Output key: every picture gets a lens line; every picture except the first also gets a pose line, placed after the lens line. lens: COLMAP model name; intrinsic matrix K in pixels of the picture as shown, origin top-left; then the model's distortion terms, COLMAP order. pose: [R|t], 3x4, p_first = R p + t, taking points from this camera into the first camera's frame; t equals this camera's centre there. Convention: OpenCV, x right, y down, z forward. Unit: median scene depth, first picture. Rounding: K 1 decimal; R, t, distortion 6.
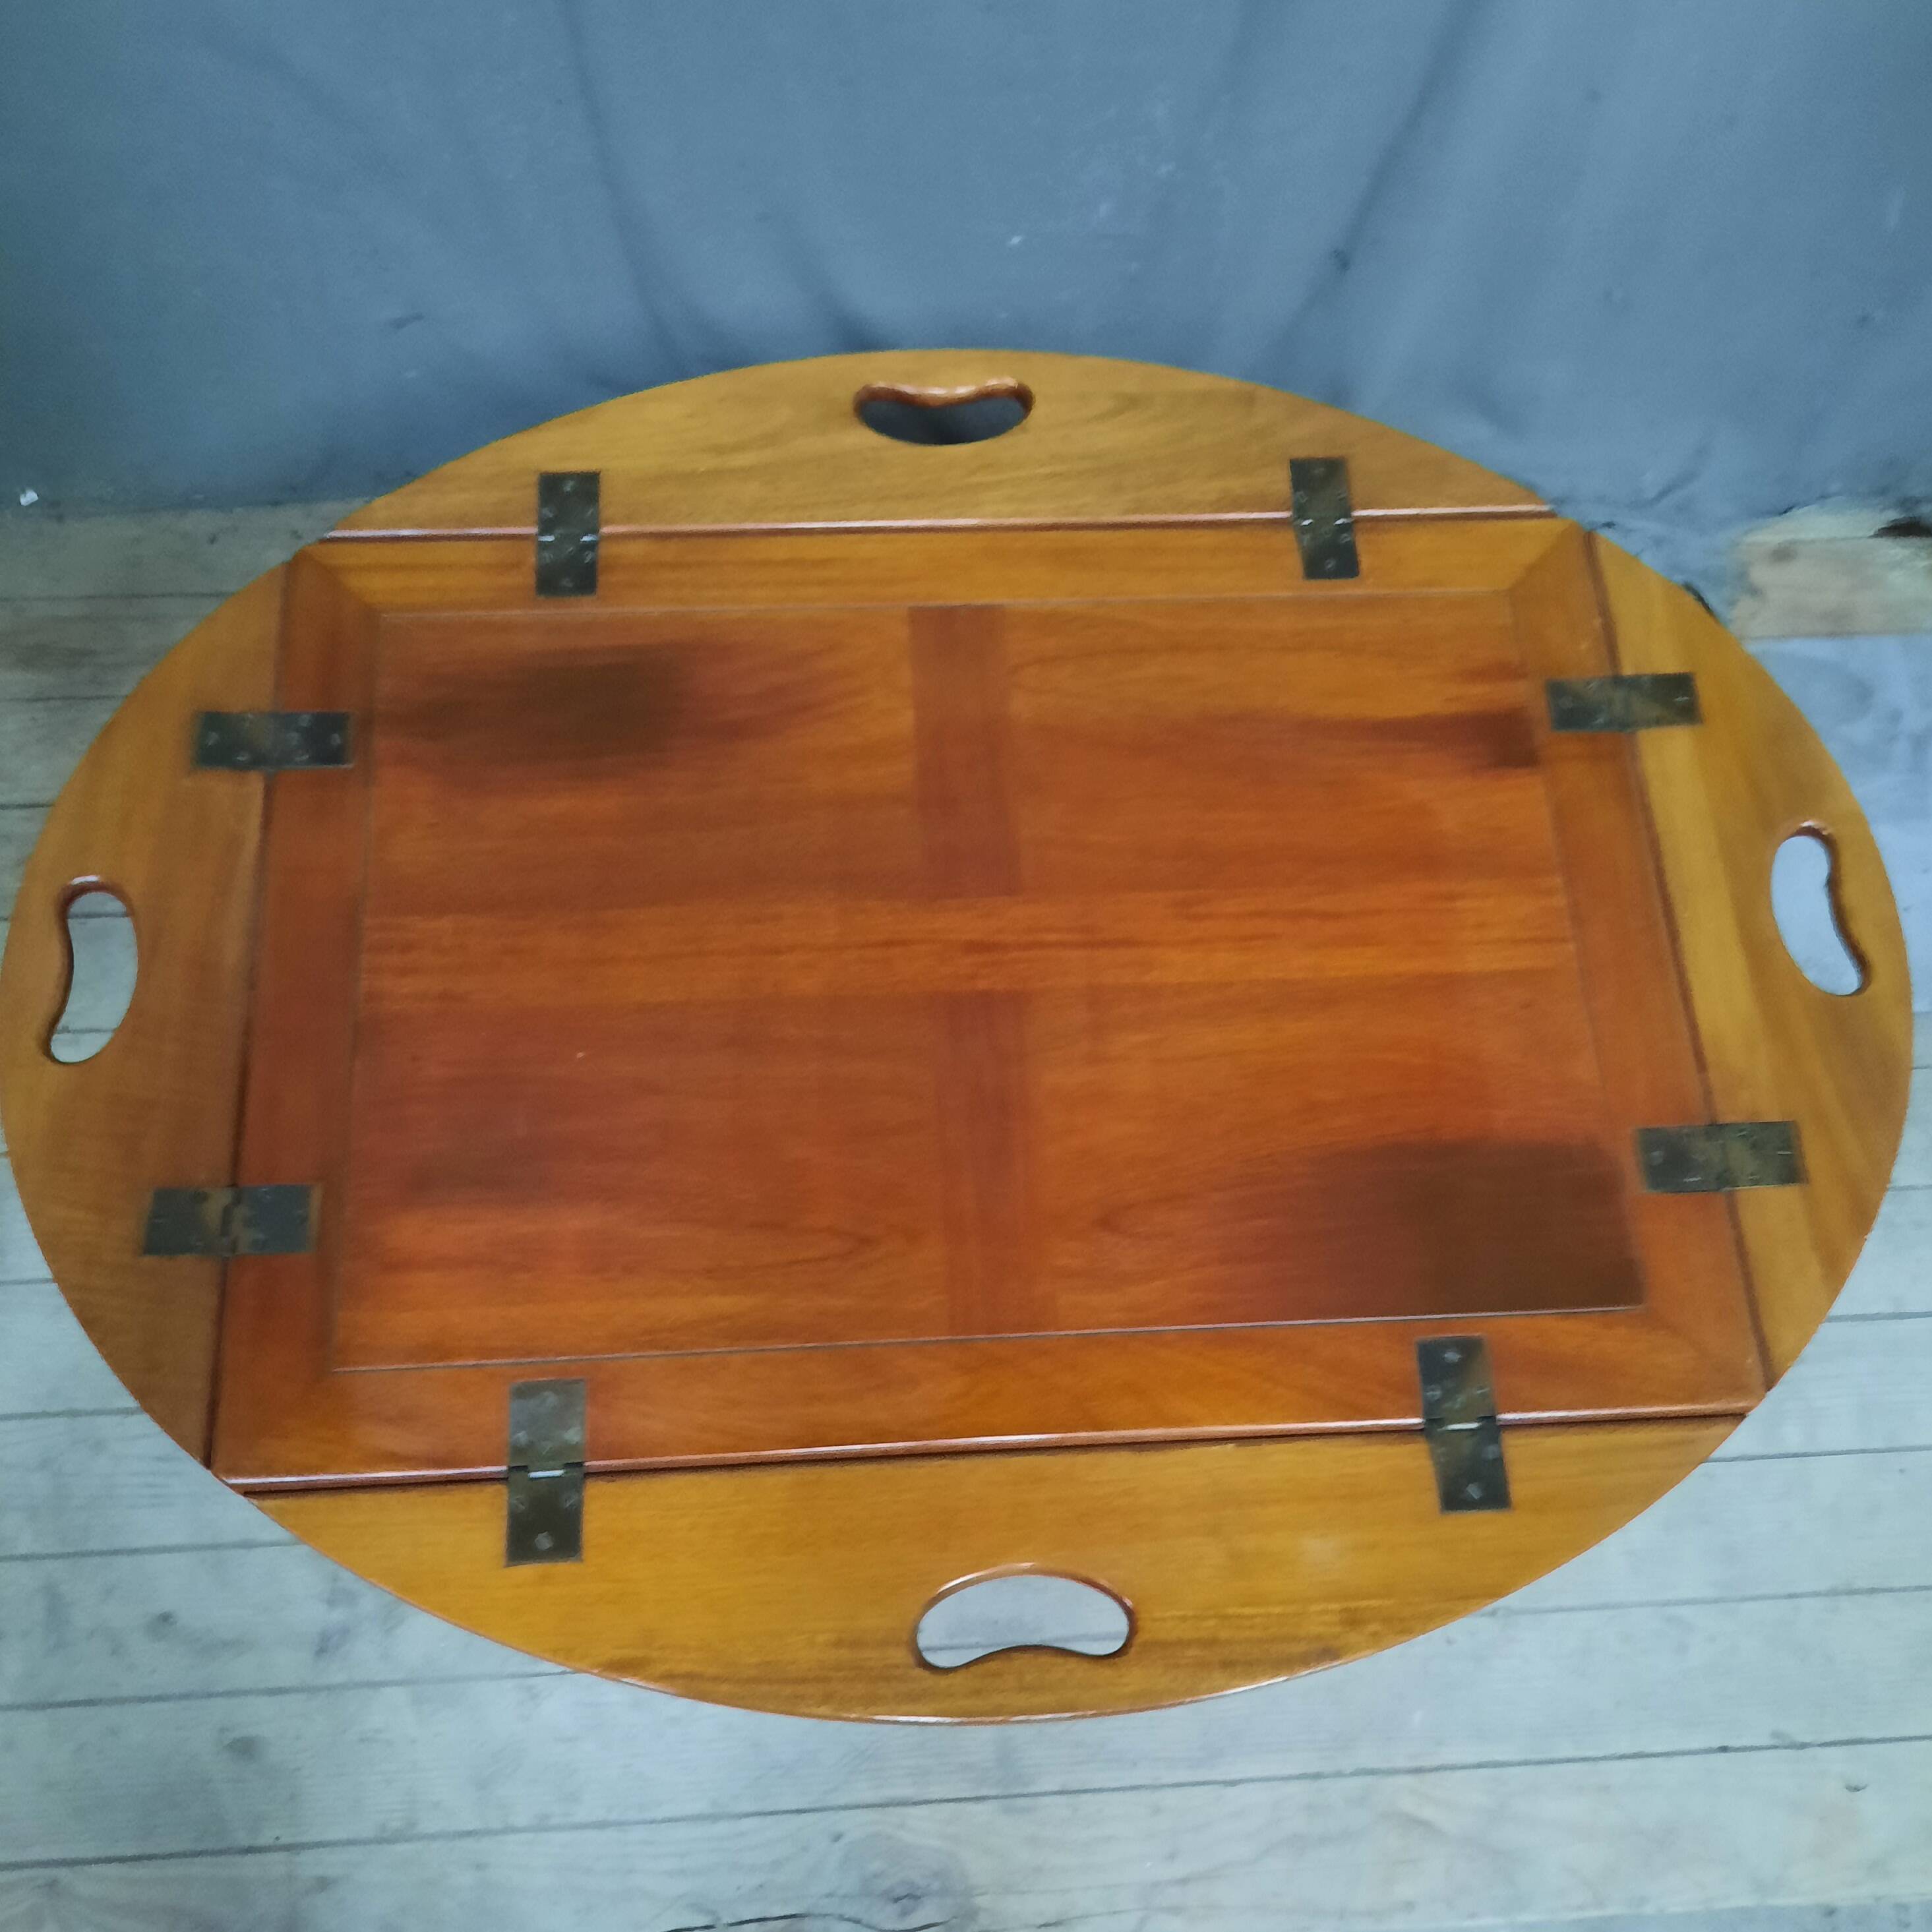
lens RADIAL K [[1953.3, 0, 1001.0], [0, 1953.3, 1013.8], [0, 0, 1]] dist [0.020859, 0.000000]
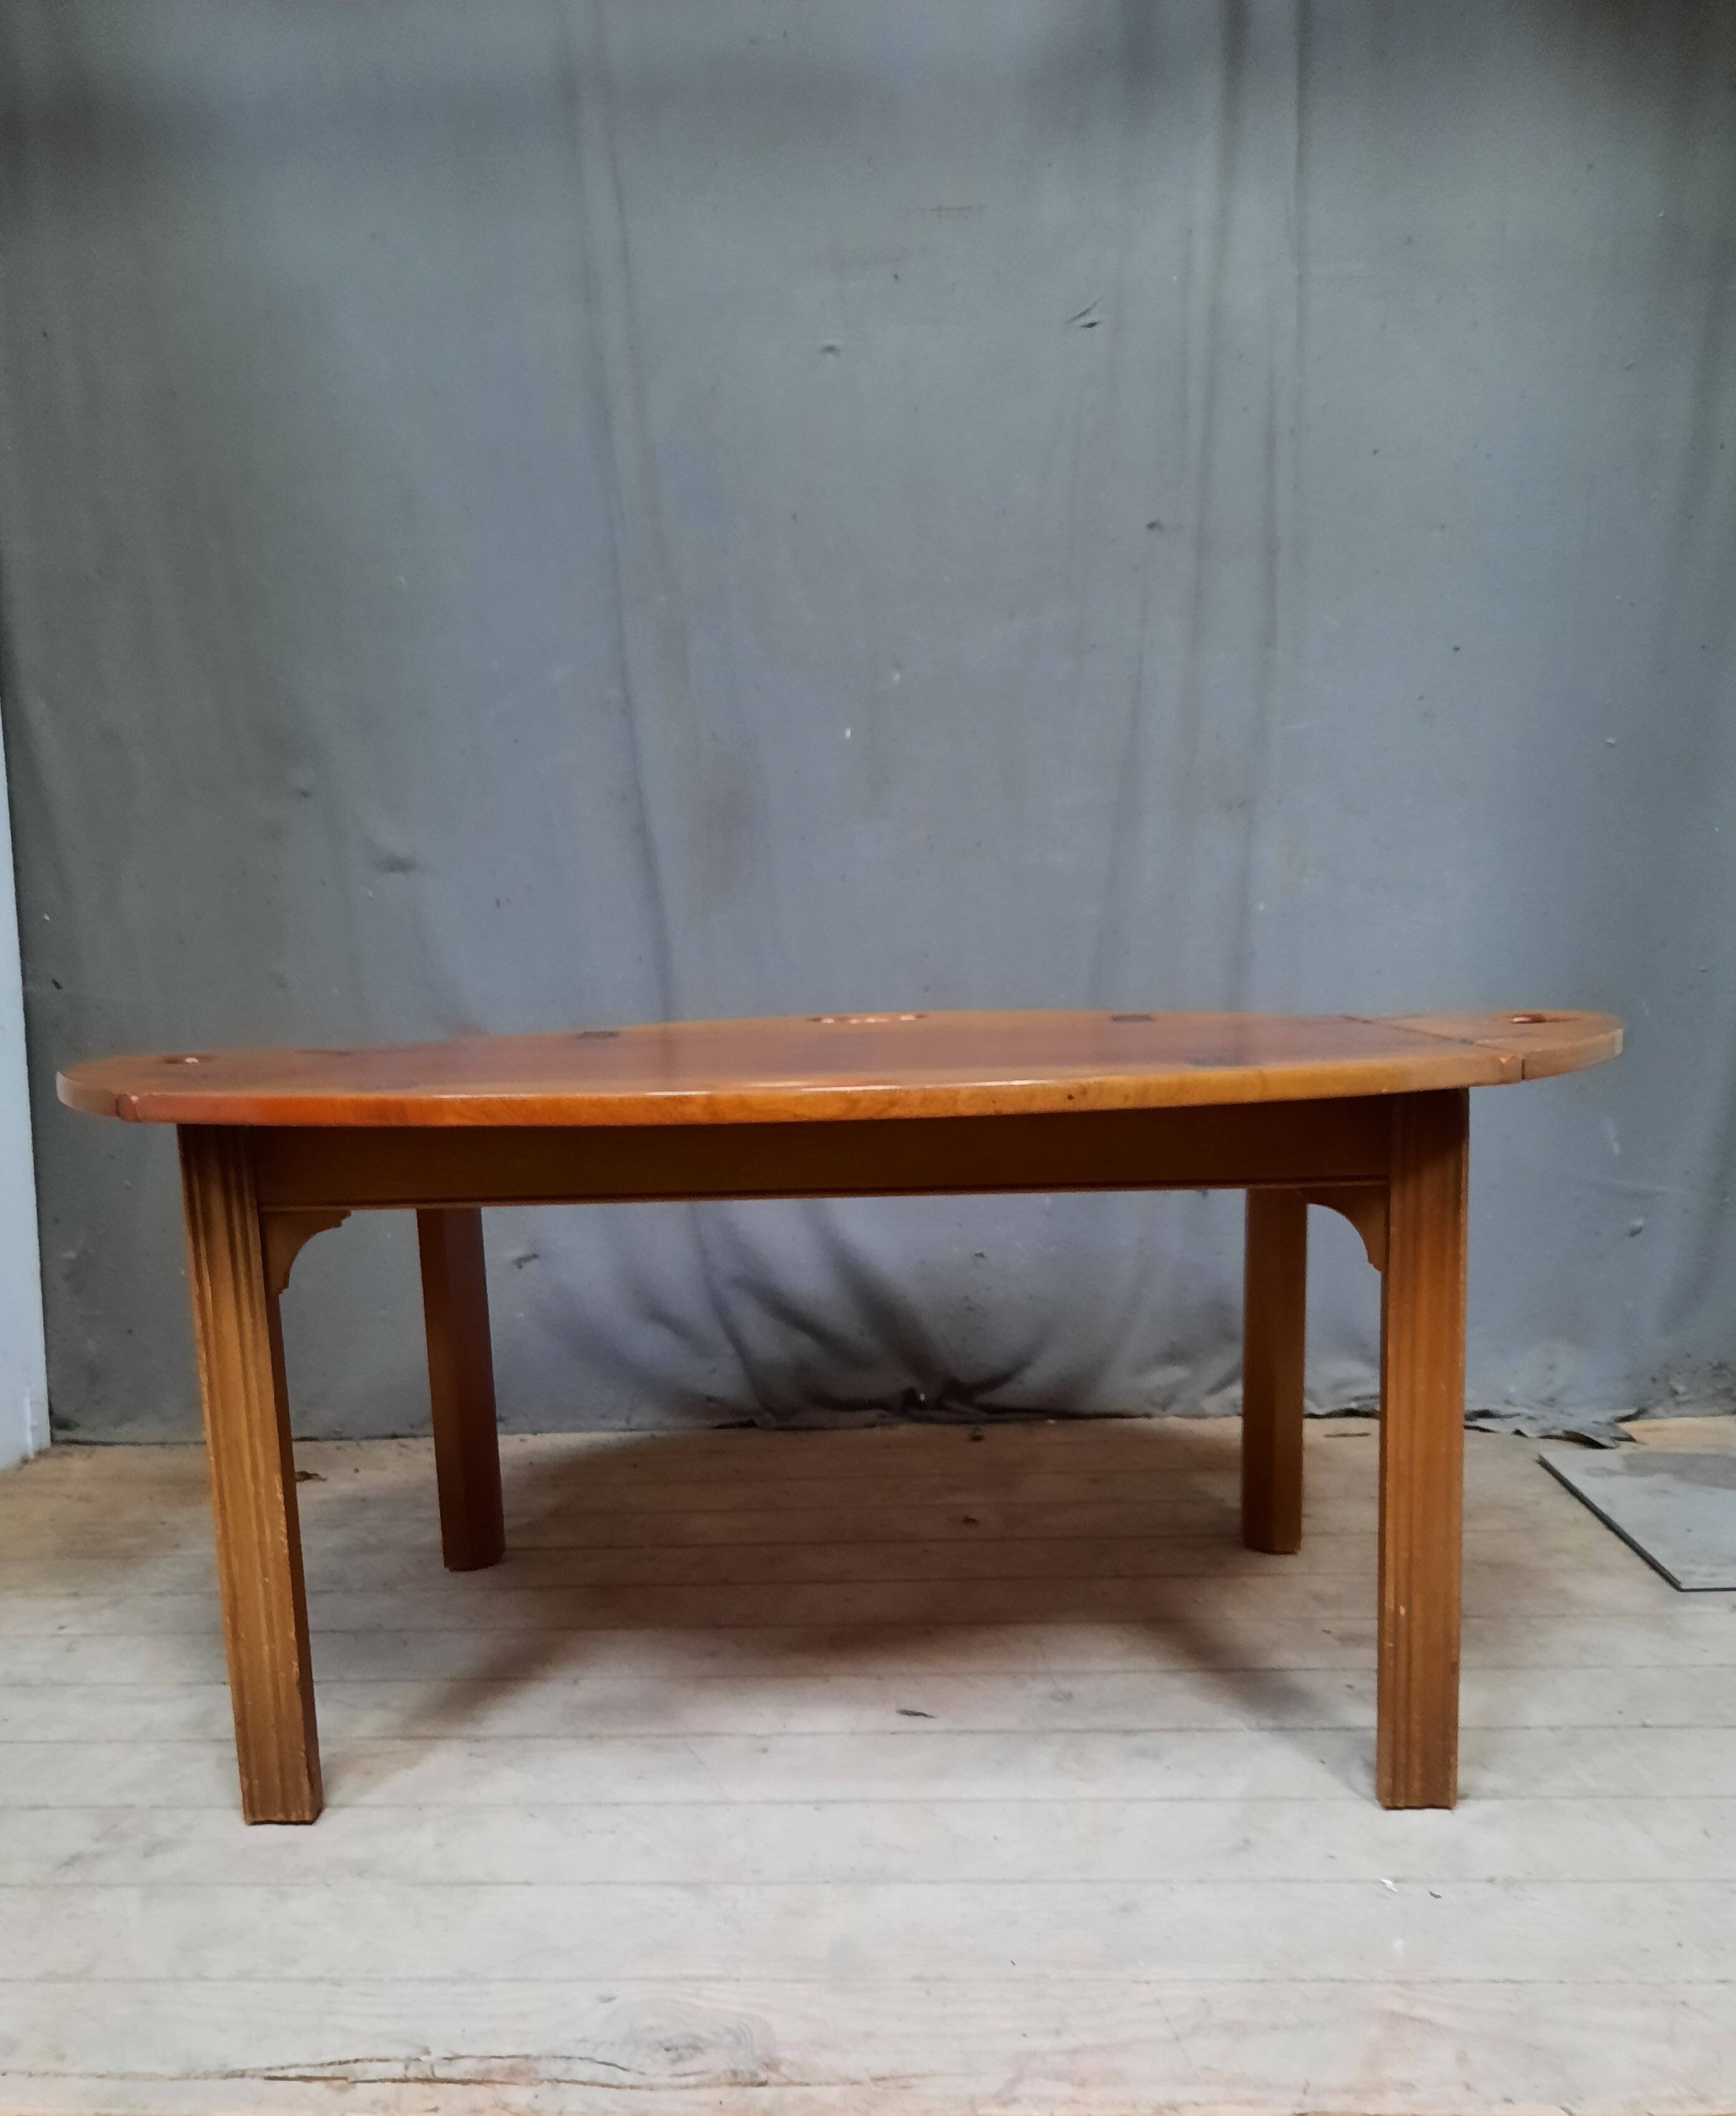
lens RADIAL K [[1818.3, 0, 894.0], [0, 1818.3, 1248.9], [0, 0, 1]] dist [0.021292, -0.016011]
pose [[0.991197, -0.065905, -0.114829, 0.138662], [-0.061260, 0.540586, -0.839055, 0.943674], [0.117373, 0.838703, 0.531790, 0.448775]]
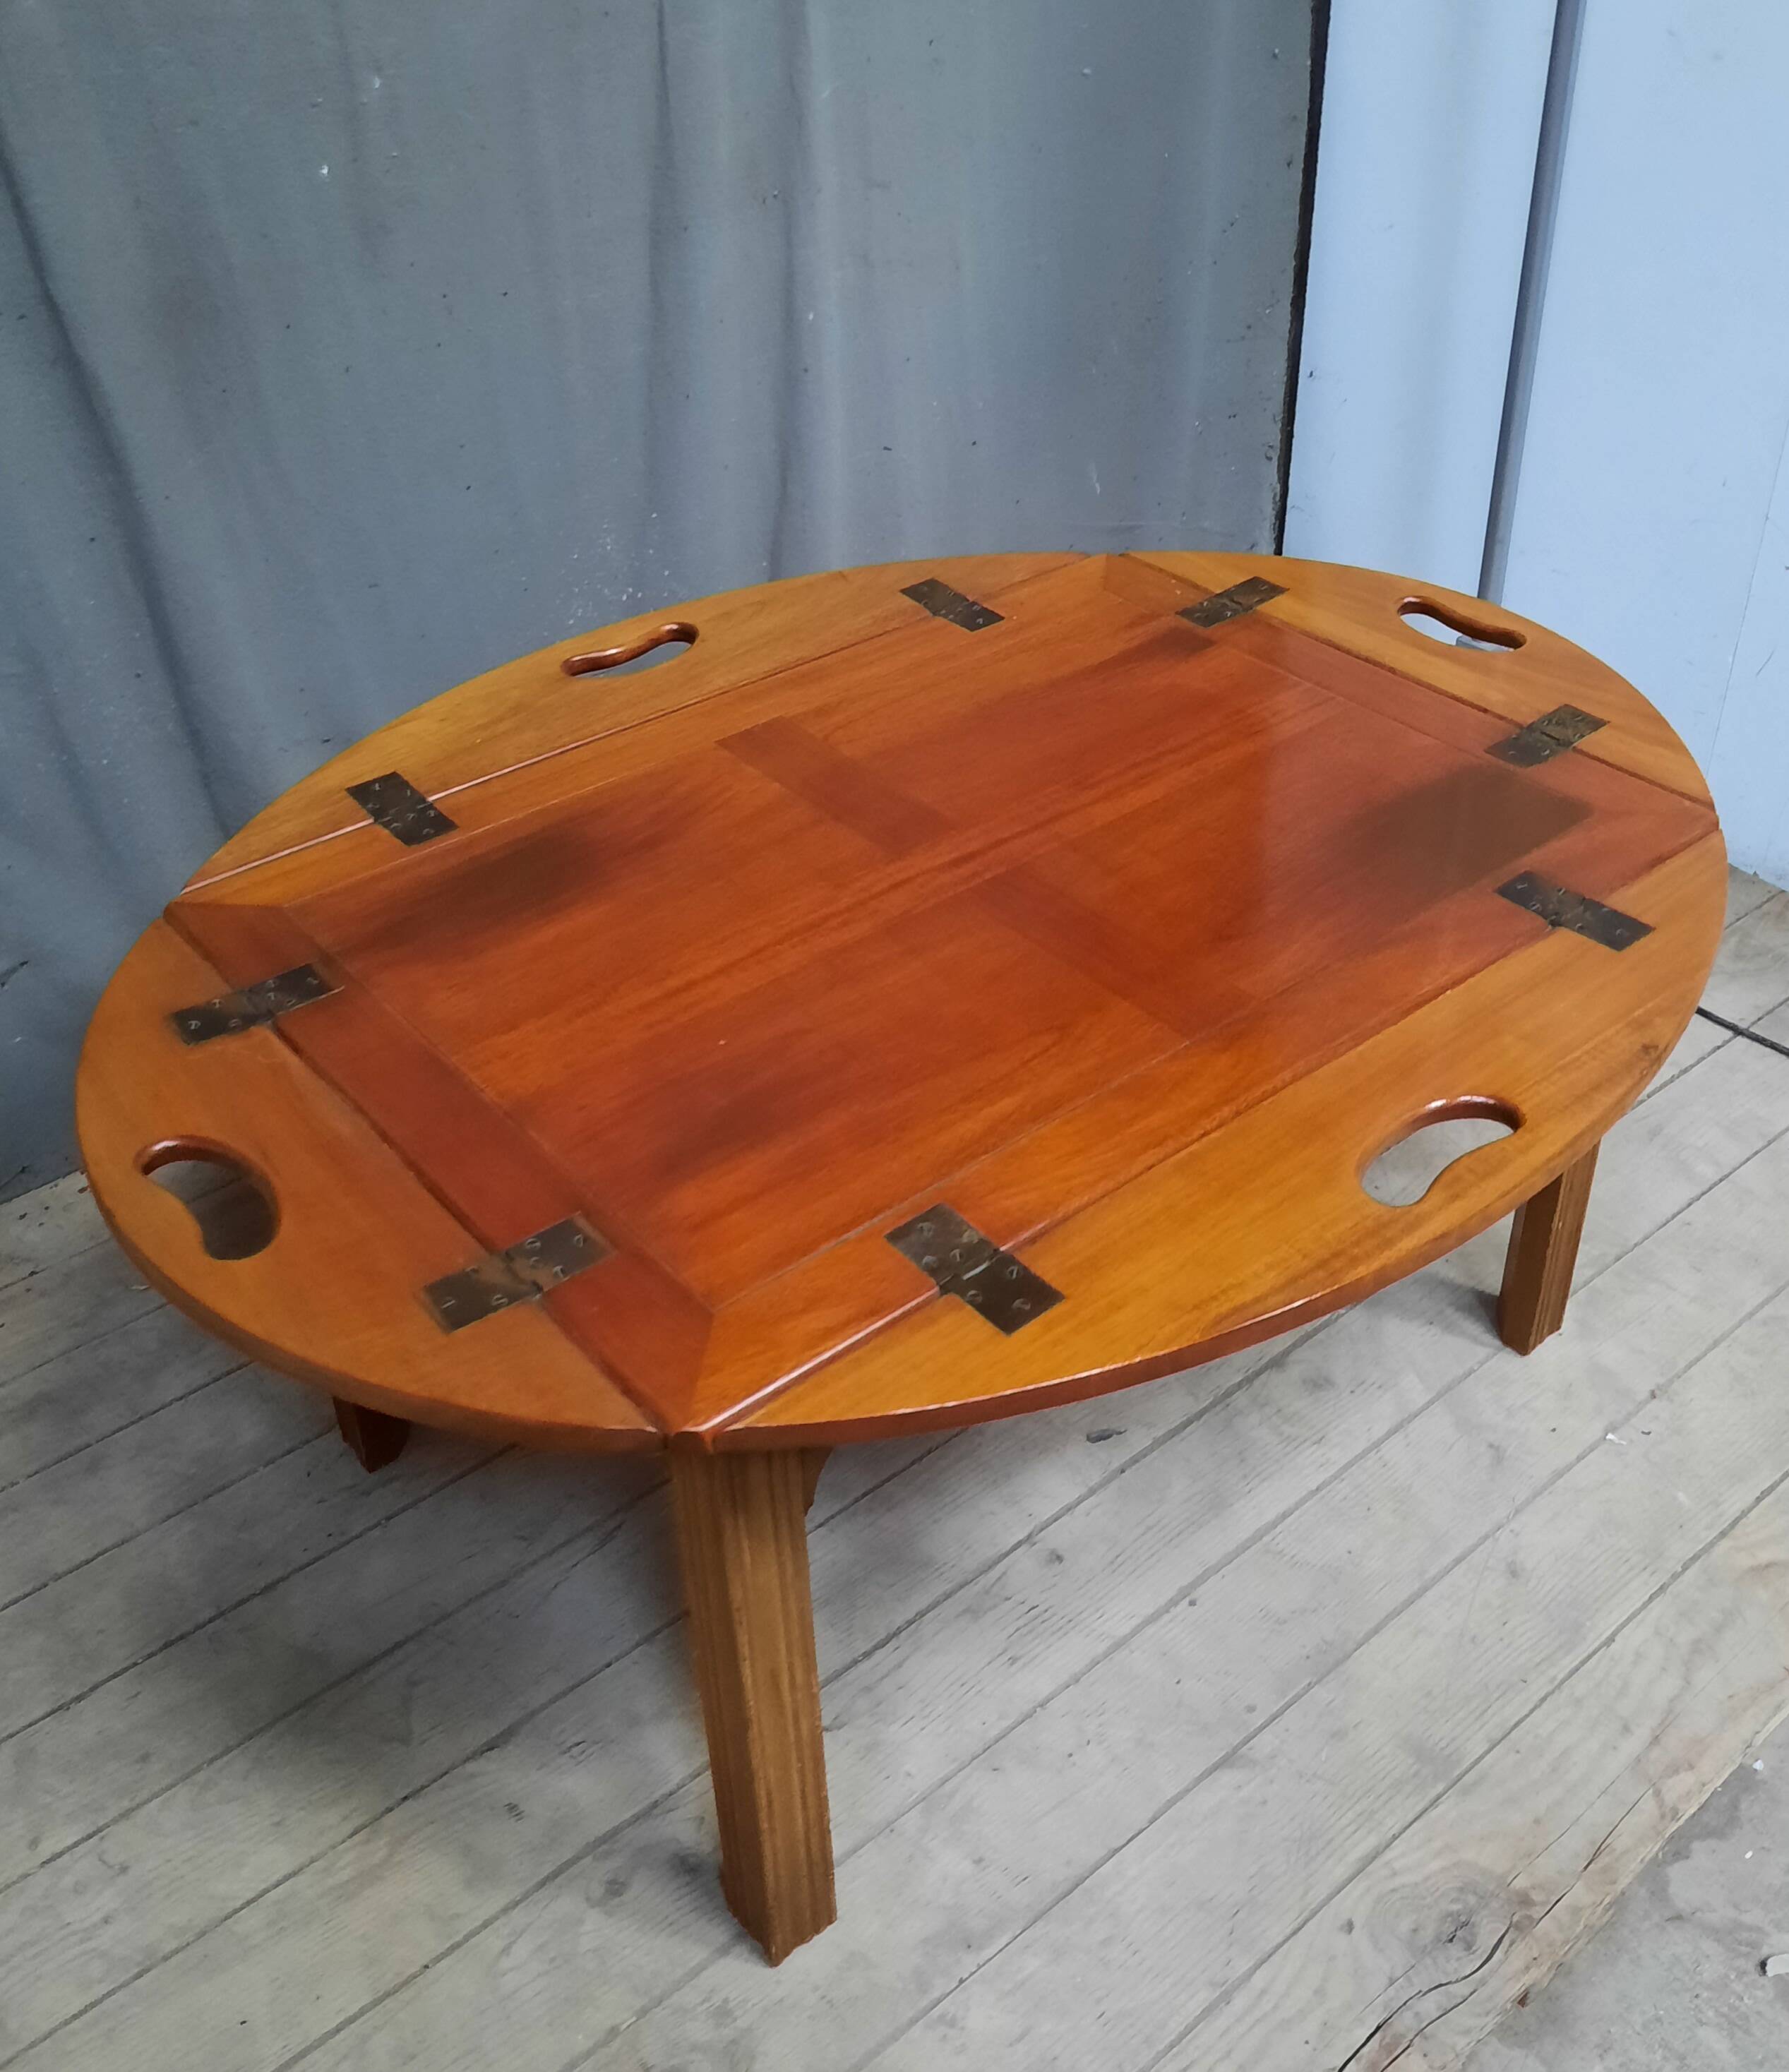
lens RADIAL K [[2030.4, 0, 929.5], [0, 2030.4, 876.5], [0, 0, 1]] dist [0.021319, 0.000000]
pose [[0.806155, -0.371632, 0.460438, -0.514126], [0.564666, 0.715726, -0.410961, 0.399434], [-0.176821, 0.591292, 0.786834, 0.099178]]
